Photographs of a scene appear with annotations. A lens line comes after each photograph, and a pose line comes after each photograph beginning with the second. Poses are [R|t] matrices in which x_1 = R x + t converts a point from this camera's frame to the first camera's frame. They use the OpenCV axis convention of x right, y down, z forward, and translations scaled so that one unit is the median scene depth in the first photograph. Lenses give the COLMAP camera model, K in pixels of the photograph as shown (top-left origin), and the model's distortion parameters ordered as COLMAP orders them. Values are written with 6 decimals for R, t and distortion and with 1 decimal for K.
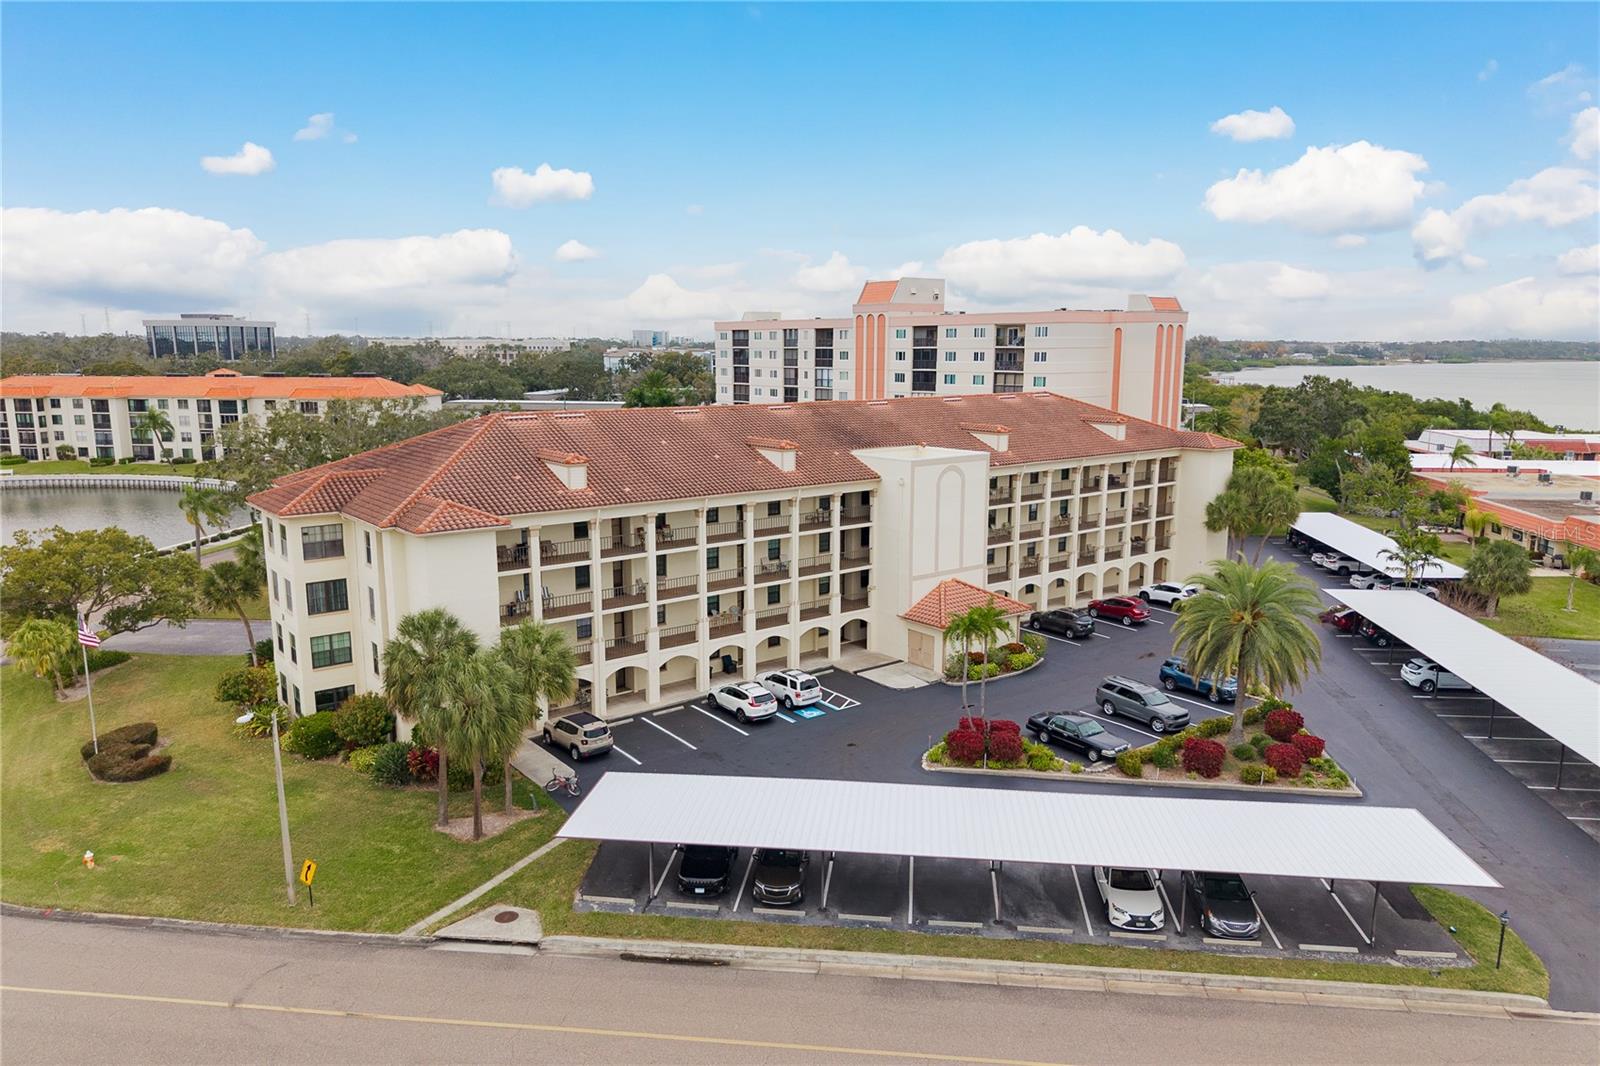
lens RADIAL K [[1139.9, 0, 800.0], [0, 1139.9, 533.0], [0, 0, 1]] dist [-0.001273, -0.002523]
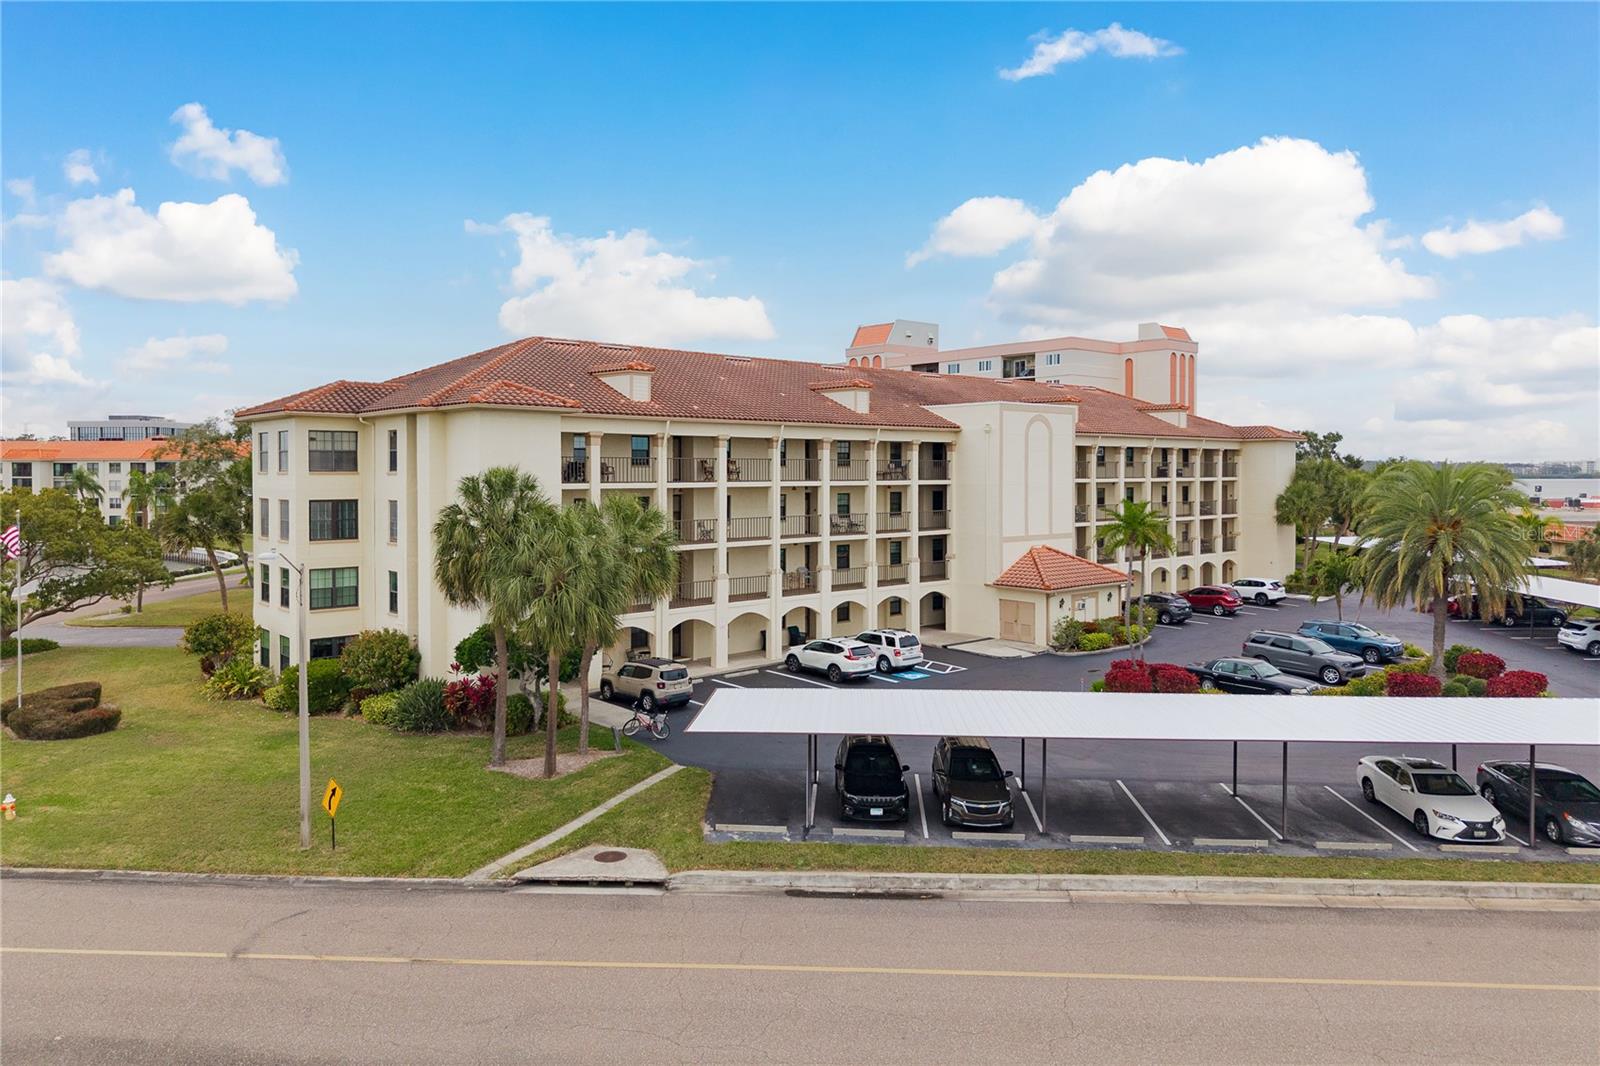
lens RADIAL K [[1135.5, 0, 801.7], [0, 1135.5, 470.2], [0, 0, 1]] dist [0.000144, 0.002386]
pose [[0.998050, -0.000864, 0.062411, -0.160831], [0.011195, 0.986166, -0.165380, 0.191684], [-0.061405, 0.165756, 0.984253, 0.216145]]
